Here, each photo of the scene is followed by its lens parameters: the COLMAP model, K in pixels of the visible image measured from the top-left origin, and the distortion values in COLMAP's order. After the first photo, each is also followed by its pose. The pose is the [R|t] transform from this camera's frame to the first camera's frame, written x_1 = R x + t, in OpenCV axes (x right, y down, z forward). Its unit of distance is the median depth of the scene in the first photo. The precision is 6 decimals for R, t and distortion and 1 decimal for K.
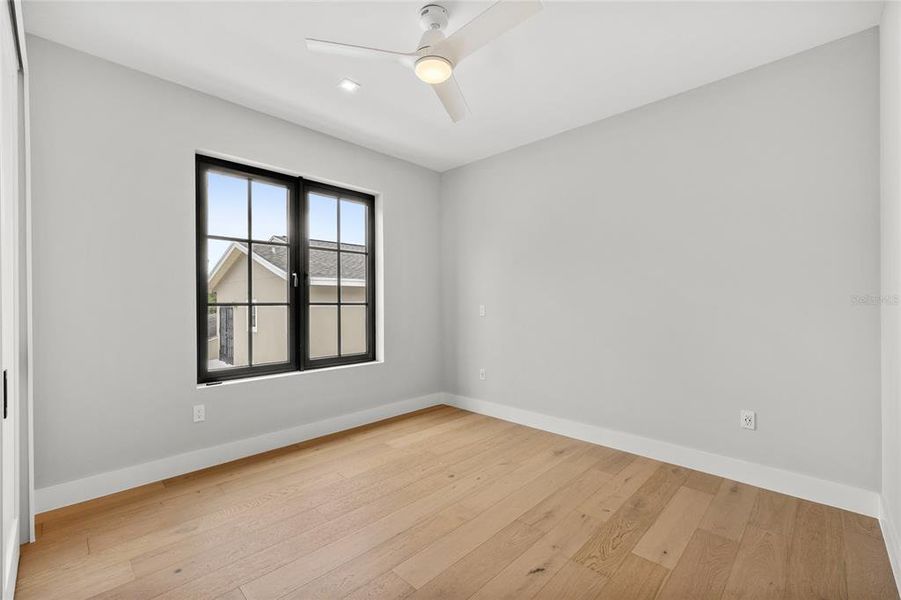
lens RADIAL K [[377.4, 0, 451.7], [0, 377.4, 295.8], [0, 0, 1]] dist [0.007998, -0.000530]
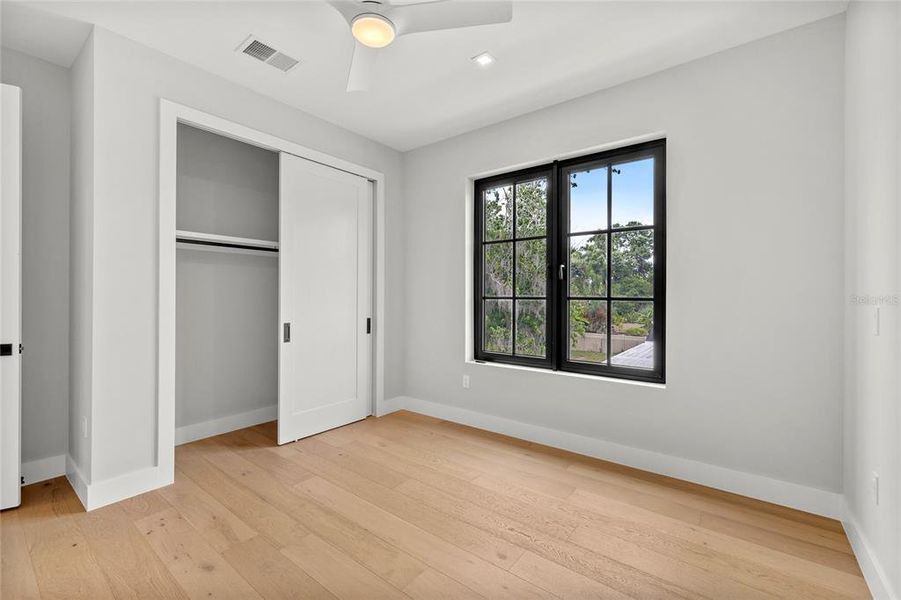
lens RADIAL K [[377.4, 0, 453.6], [0, 377.4, 299.8], [0, 0, 1]] dist [0.007998, -0.000530]
pose [[0.126628, -0.004400, -0.991941, 0.536457], [0.000980, 0.999990, -0.004311, 0.032339], [0.991950, -0.000427, 0.126631, 0.703396]]
